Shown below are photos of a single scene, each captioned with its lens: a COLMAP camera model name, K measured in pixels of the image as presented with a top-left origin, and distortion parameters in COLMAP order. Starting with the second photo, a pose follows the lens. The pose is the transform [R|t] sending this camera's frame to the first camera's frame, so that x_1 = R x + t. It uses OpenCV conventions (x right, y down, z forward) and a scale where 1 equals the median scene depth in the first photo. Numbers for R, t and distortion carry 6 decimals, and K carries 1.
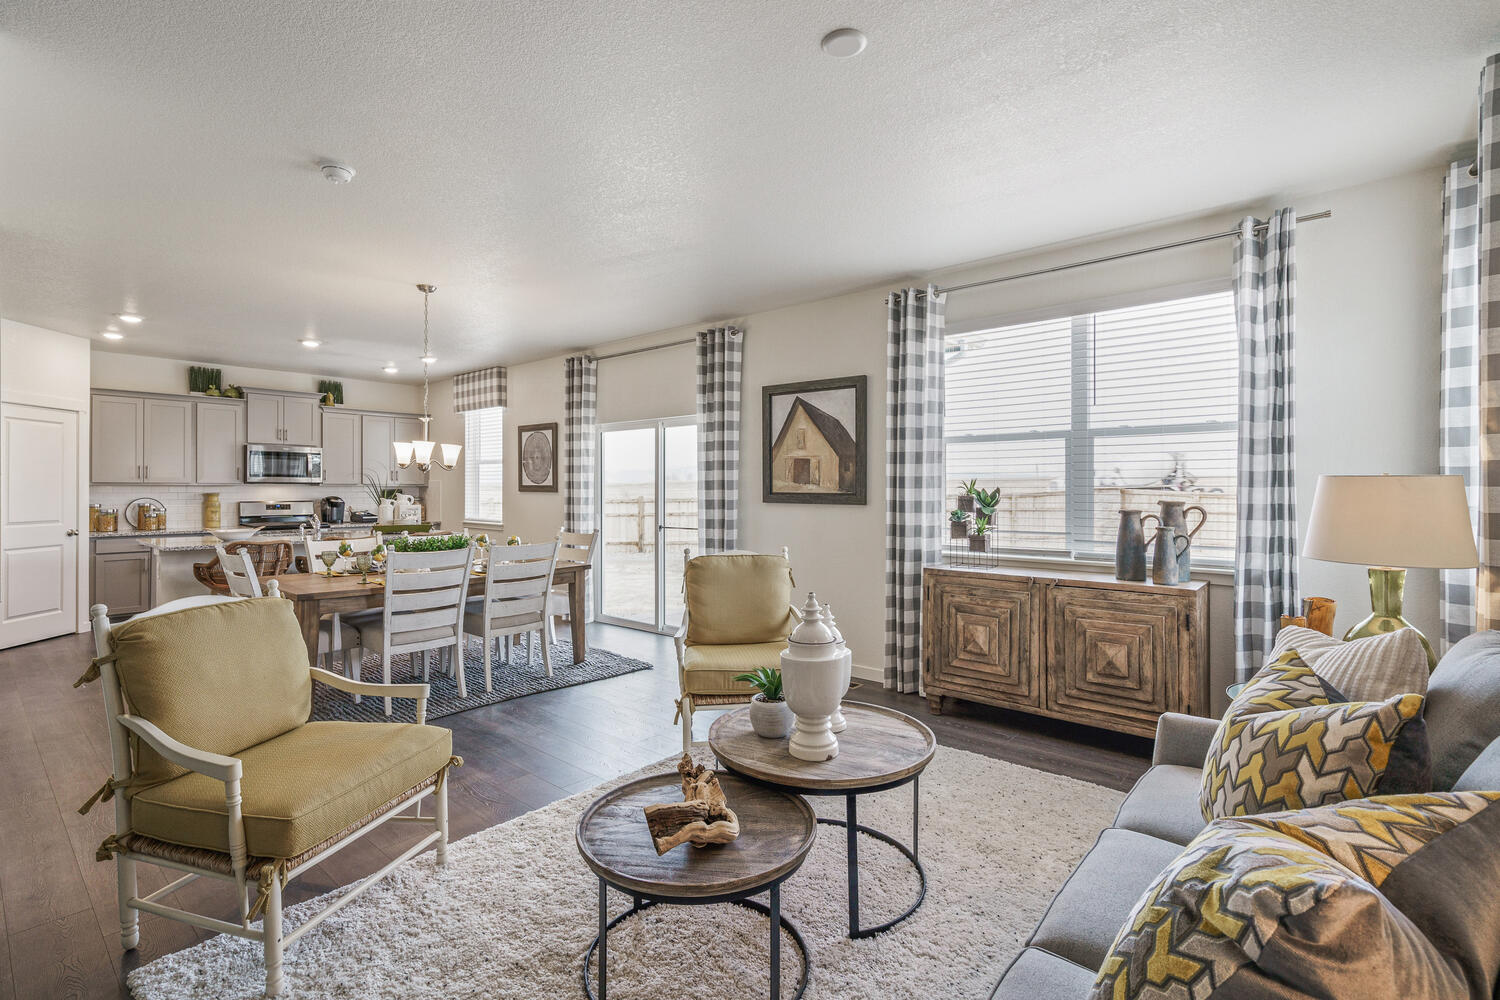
lens RADIAL K [[690.9, 0, 741.2], [0, 690.9, 490.3], [0, 0, 1]] dist [-0.006823, 0.002005]
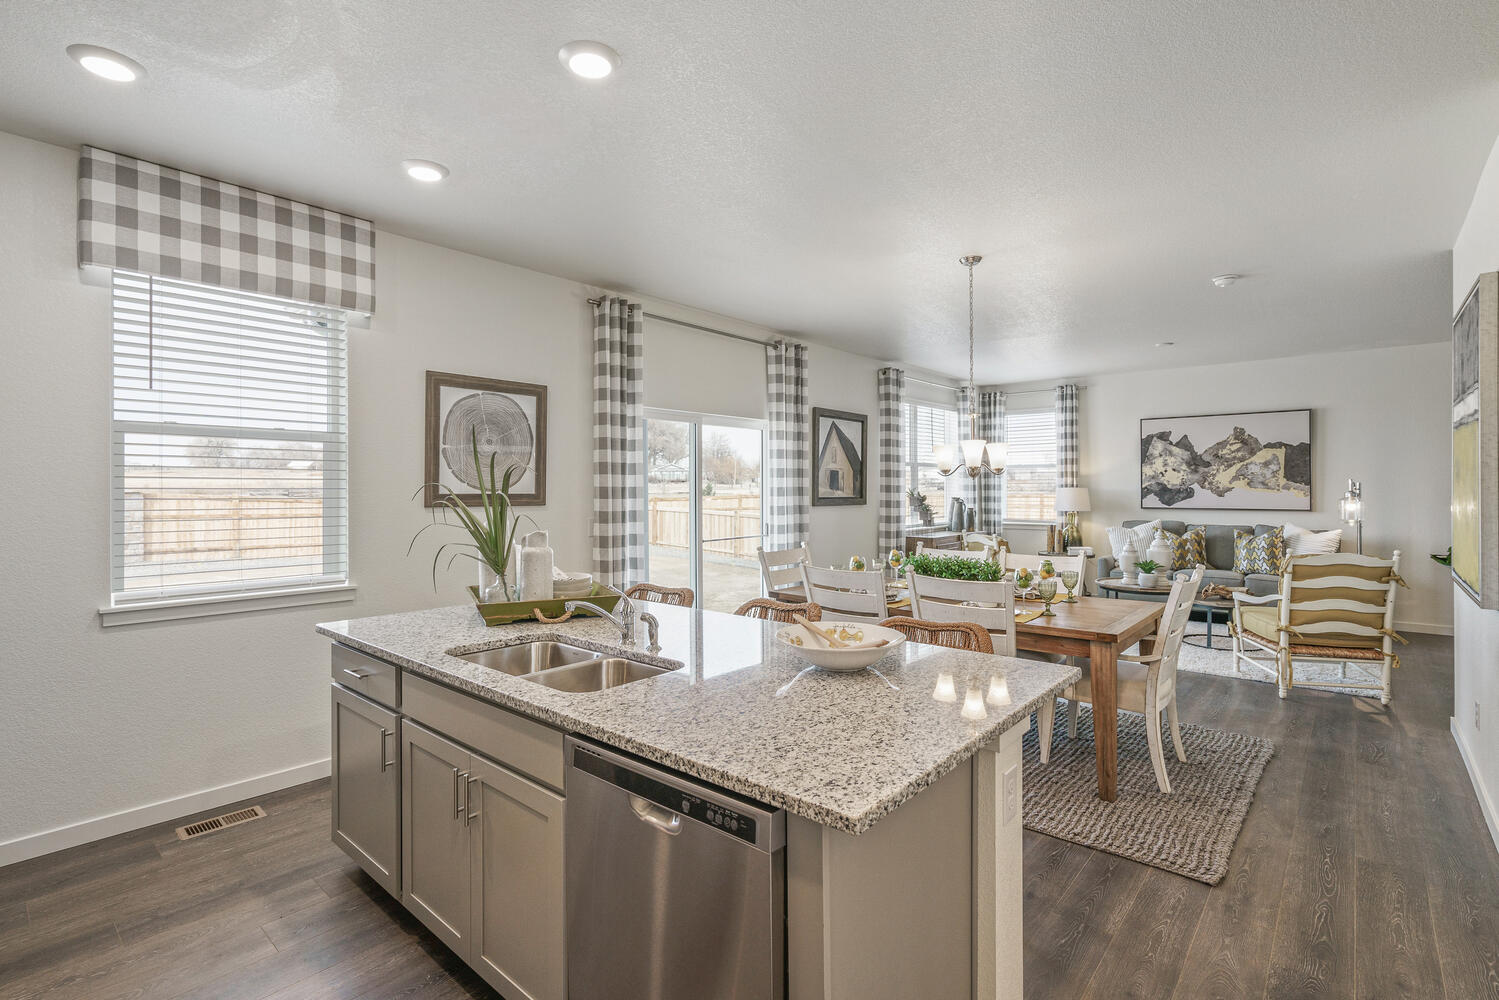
lens RADIAL K [[690.5, 0, 749.2], [0, 690.5, 488.8], [0, 0, 1]] dist [-0.006823, 0.002005]
pose [[0.007441, -0.003516, 0.999966, -1.185549], [0.007411, 0.999967, 0.003460, -0.017028], [-0.999945, 0.007385, 0.007467, 1.147469]]
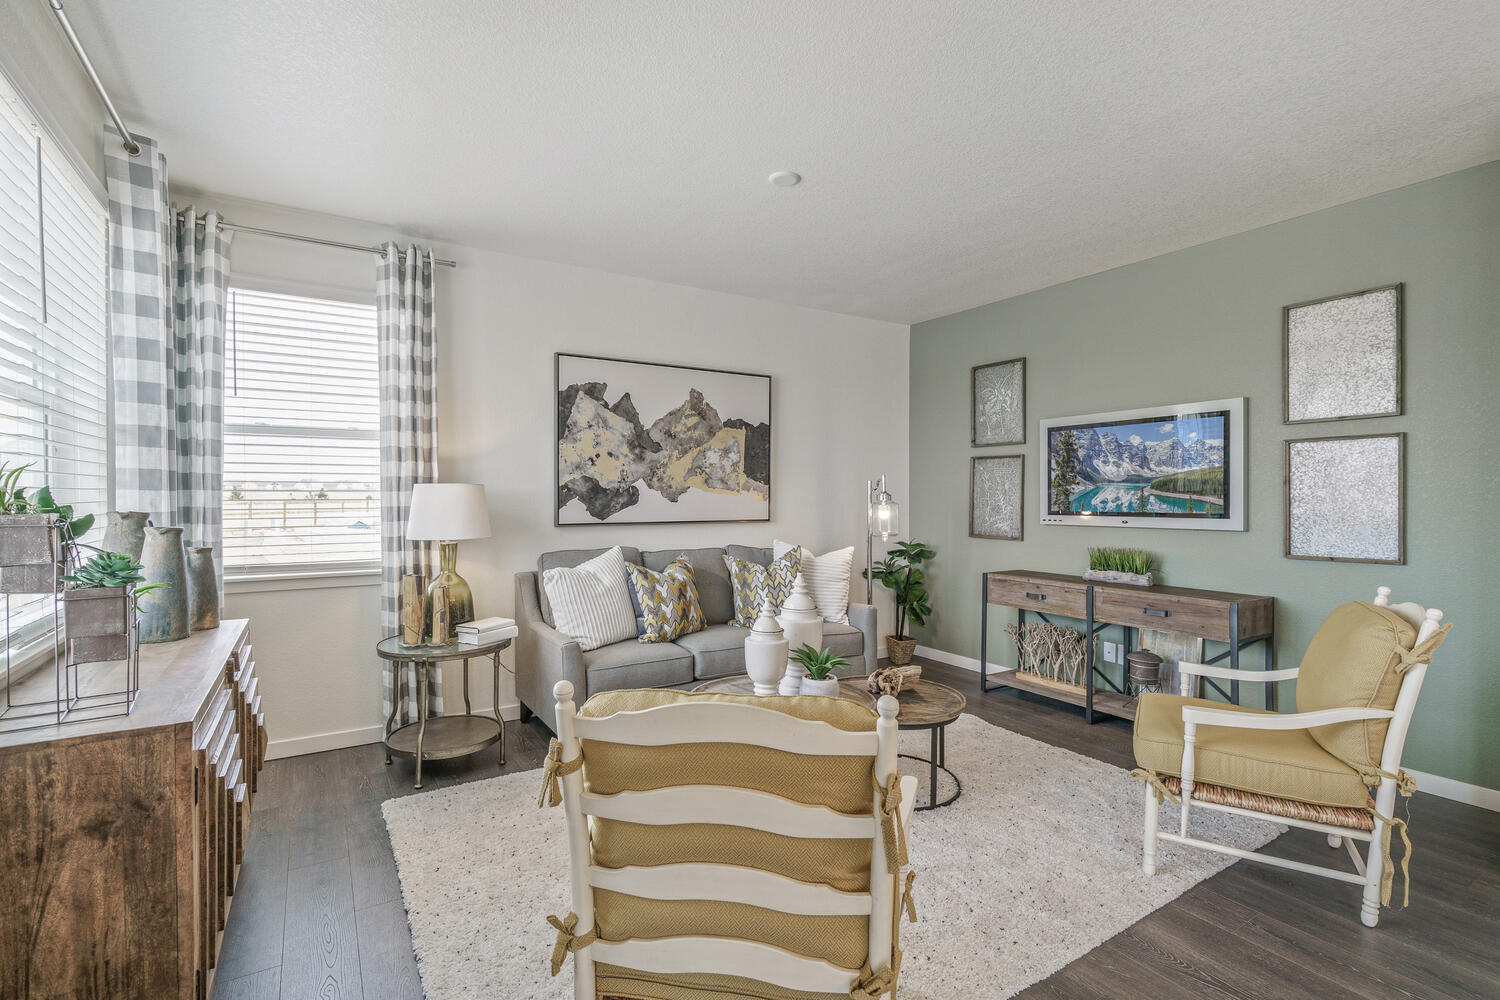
lens RADIAL K [[690.9, 0, 747.3], [0, 690.9, 502.2], [0, 0, 1]] dist [-0.006823, 0.002005]
pose [[-0.954857, -0.007262, 0.296977, -0.080819], [-0.002318, 0.999853, 0.016997, -0.002907], [-0.297057, 0.015541, -0.954733, 0.980956]]
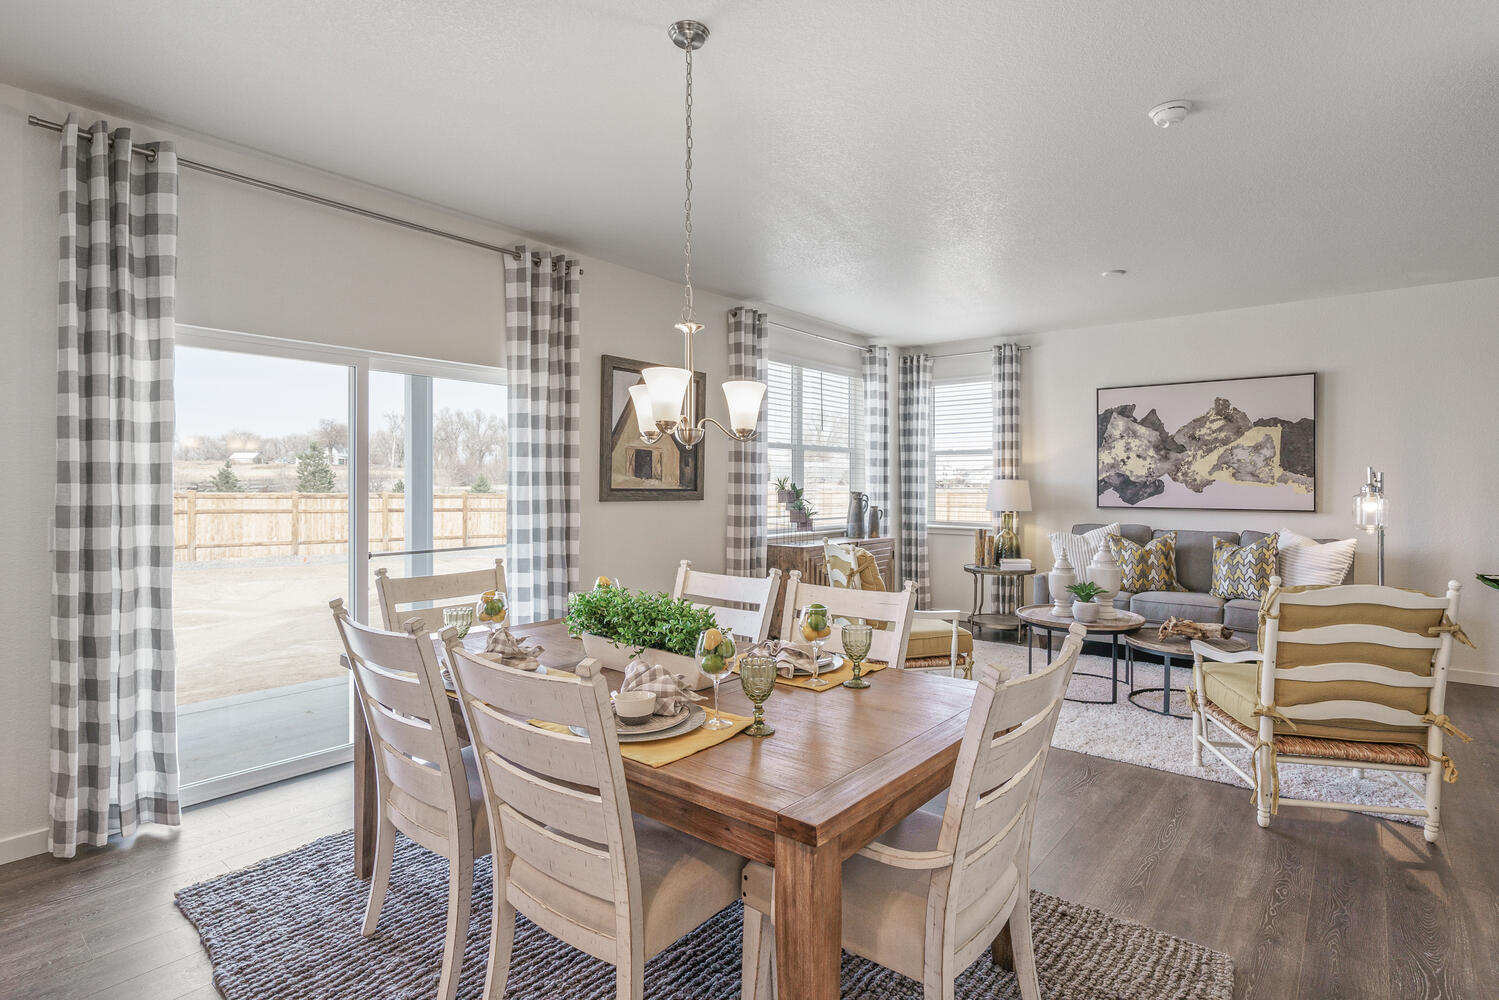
lens RADIAL K [[740.0, 0, 774.4], [0, 740.0, 485.3], [0, 0, 1]] dist [-0.004039, 0.003236]
pose [[-0.040835, -0.002721, 0.999162, -0.853685], [0.001353, 0.999995, 0.002779, -0.003128], [-0.999165, 0.001465, -0.040831, 0.872889]]
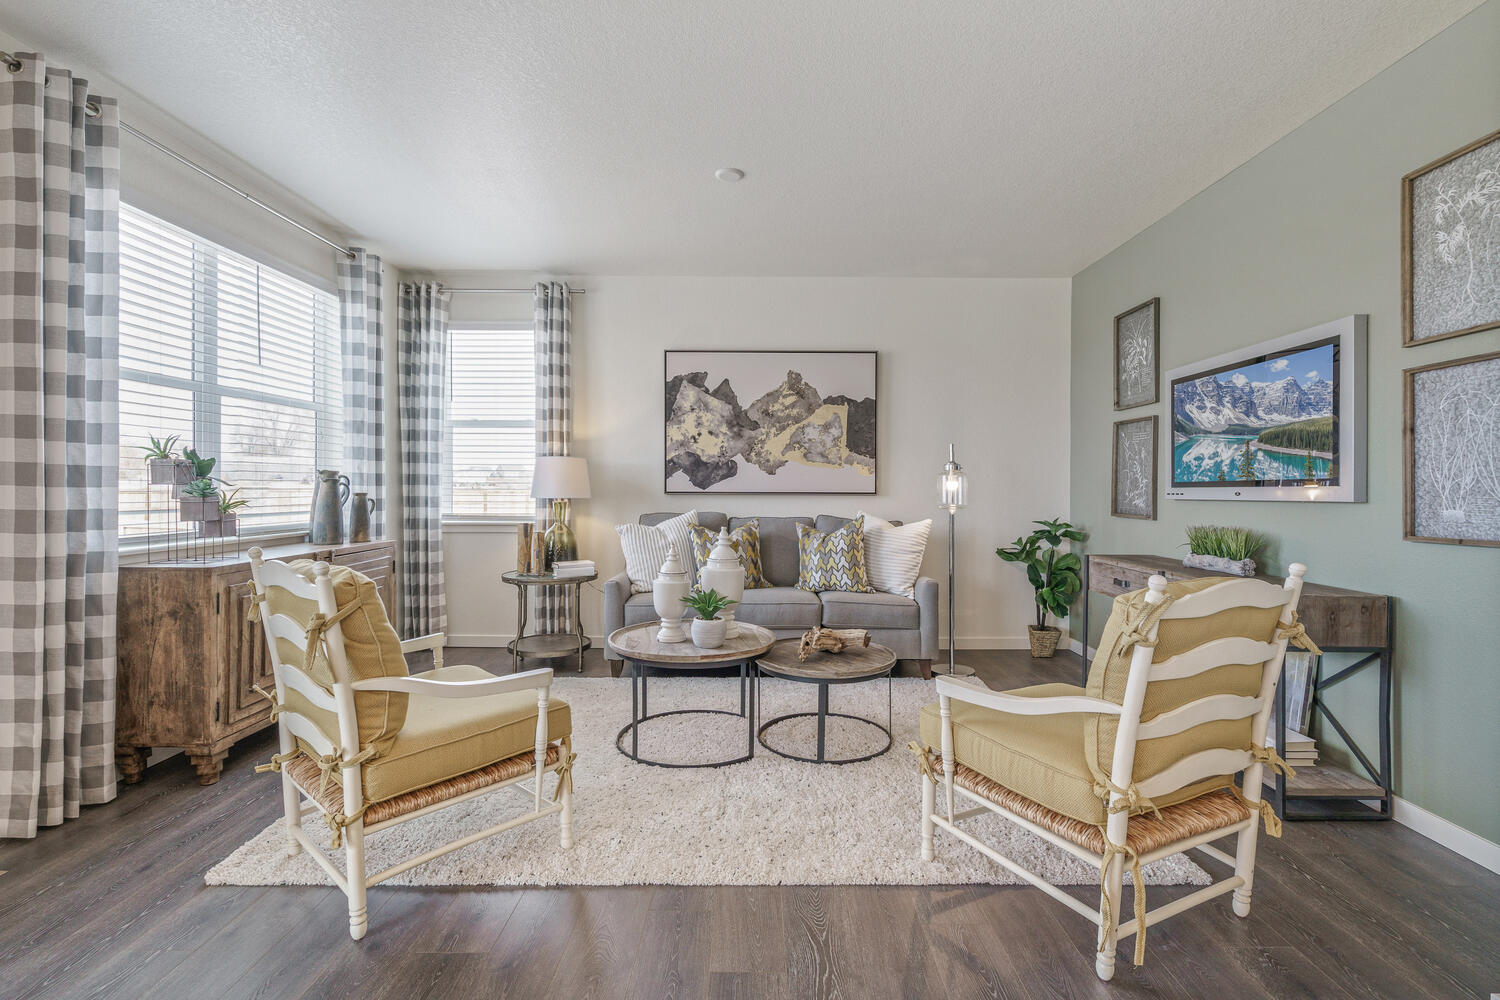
lens RADIAL K [[690.9, 0, 758.3], [0, 690.9, 491.3], [0, 0, 1]] dist [-0.006823, 0.002005]
pose [[-0.654197, -0.009926, 0.756259, -0.451846], [-0.002173, 0.999934, 0.011244, 0.024704], [-0.756321, 0.005712, -0.654176, 0.814891]]
